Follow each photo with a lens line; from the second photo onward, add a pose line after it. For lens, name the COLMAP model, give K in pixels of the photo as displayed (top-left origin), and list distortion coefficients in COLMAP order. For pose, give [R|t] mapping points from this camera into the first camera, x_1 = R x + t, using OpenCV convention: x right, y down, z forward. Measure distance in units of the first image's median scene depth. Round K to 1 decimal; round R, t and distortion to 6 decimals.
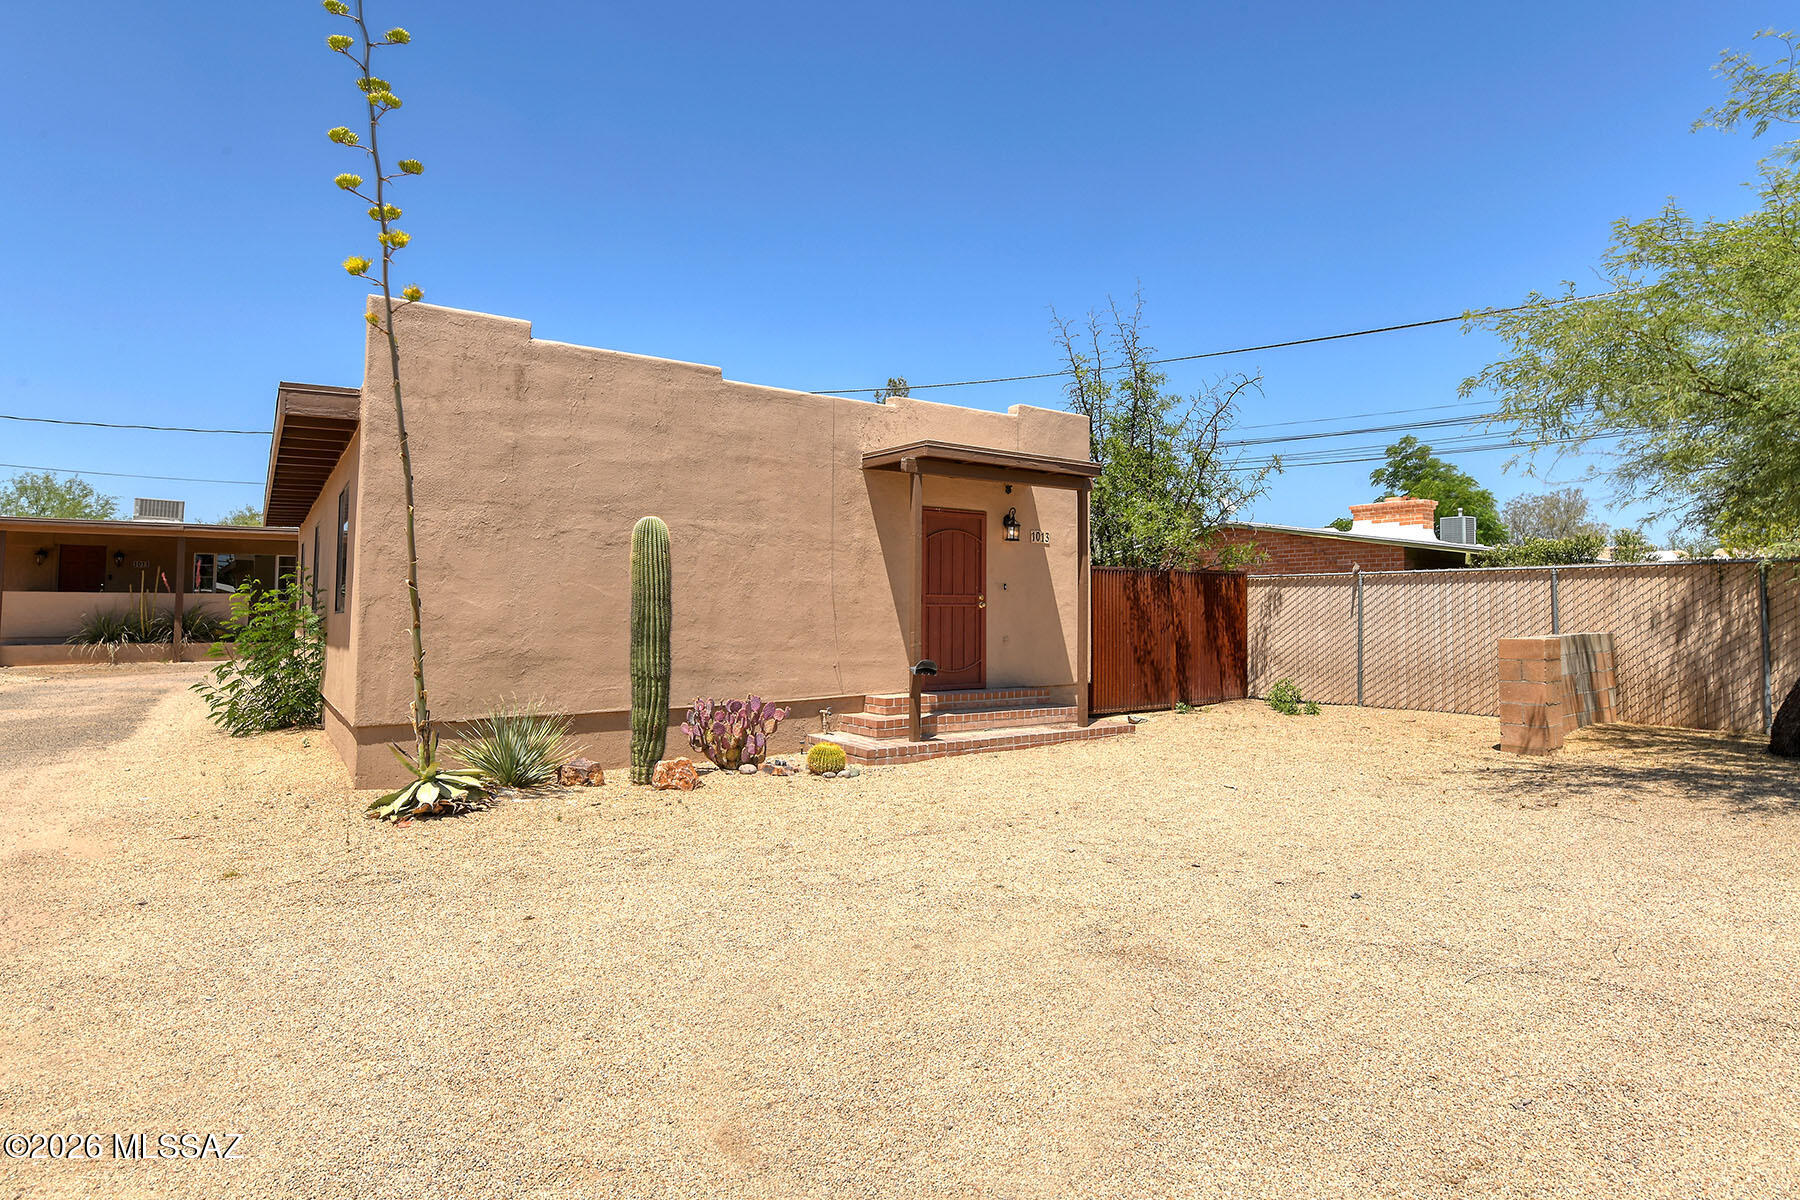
lens RADIAL K [[980.1, 0, 1050.8], [0, 980.1, 567.1], [0, 0, 1]] dist [0.005164, -0.001481]
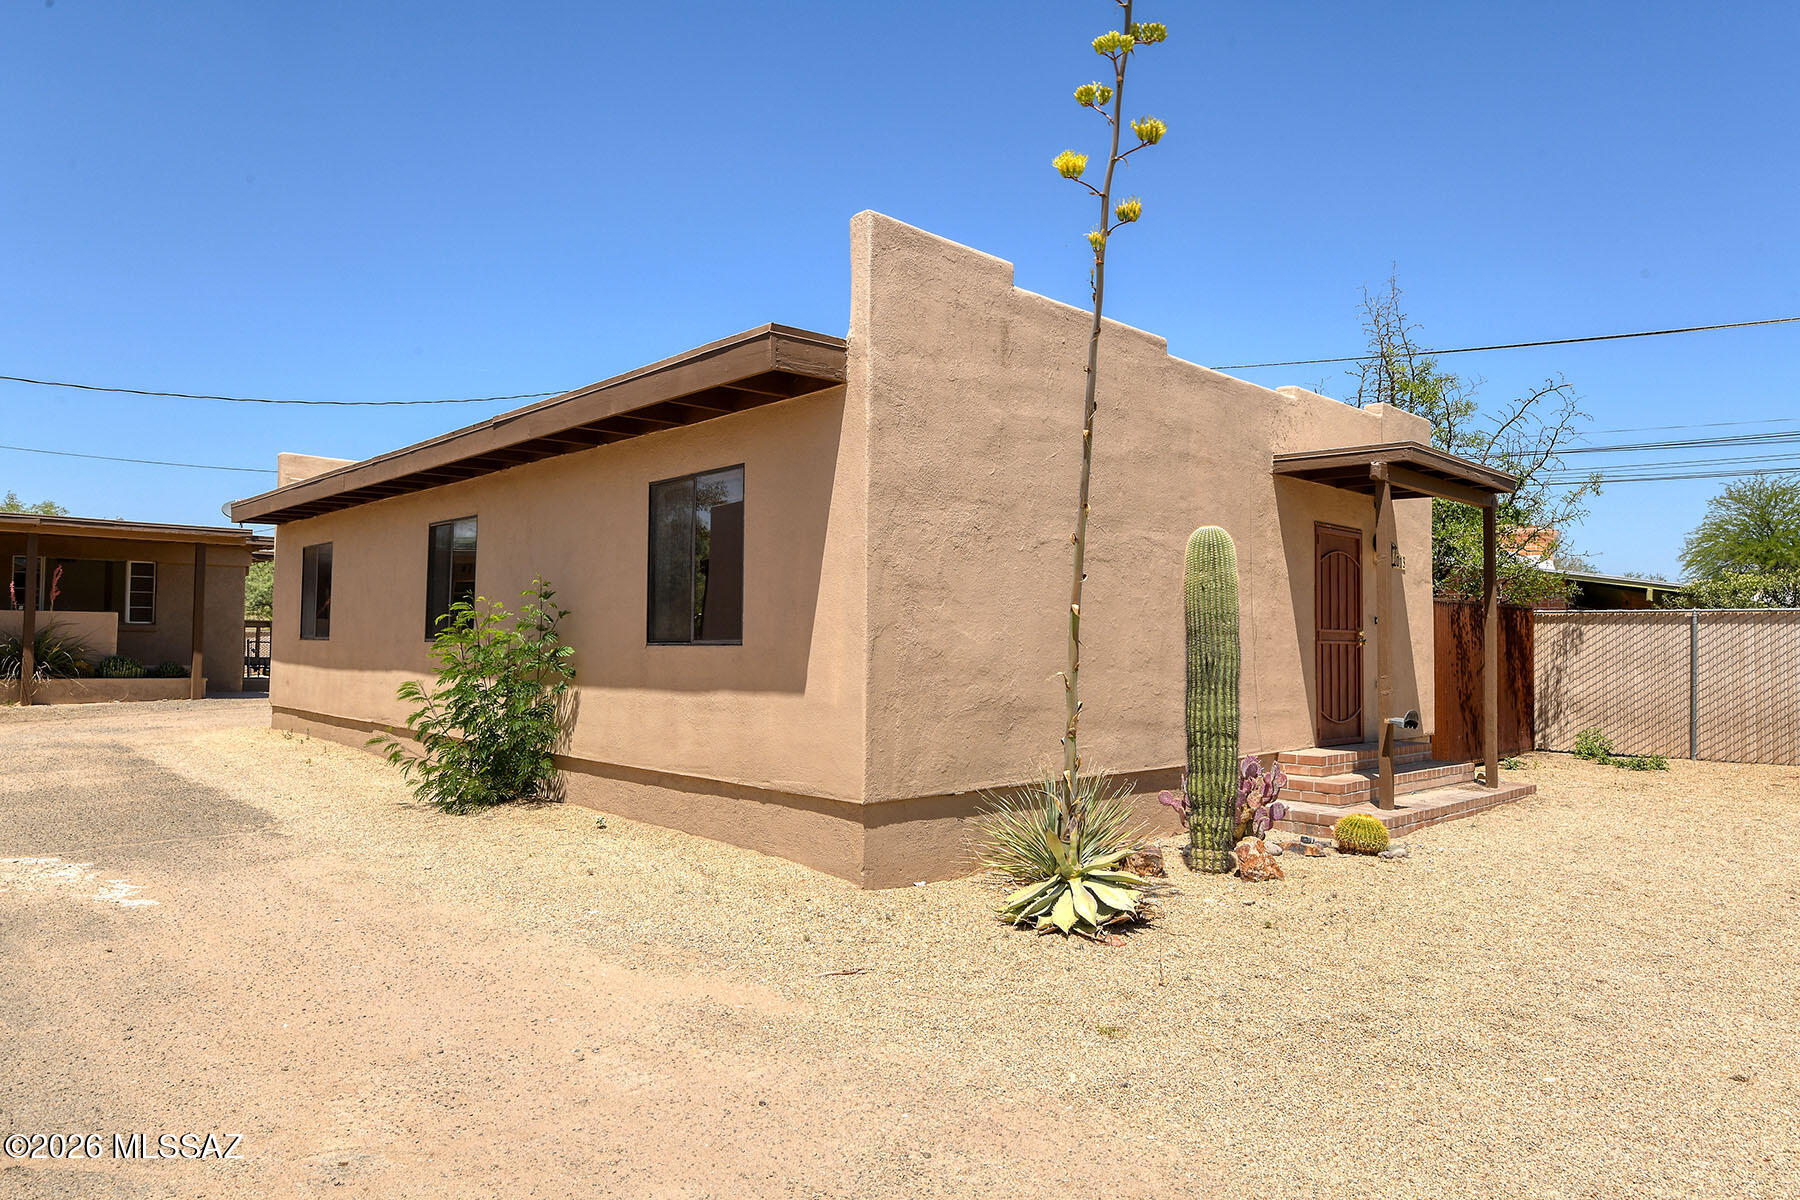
lens RADIAL K [[1099.4, 0, 1012.9], [0, 1099.4, 608.7], [0, 0, 1]] dist [0.007042, -0.003427]
pose [[0.986126, 0.015717, 0.165255, -0.553689], [-0.018014, 0.999761, 0.012409, 0.004272], [-0.165021, -0.015213, 0.986173, 0.134854]]
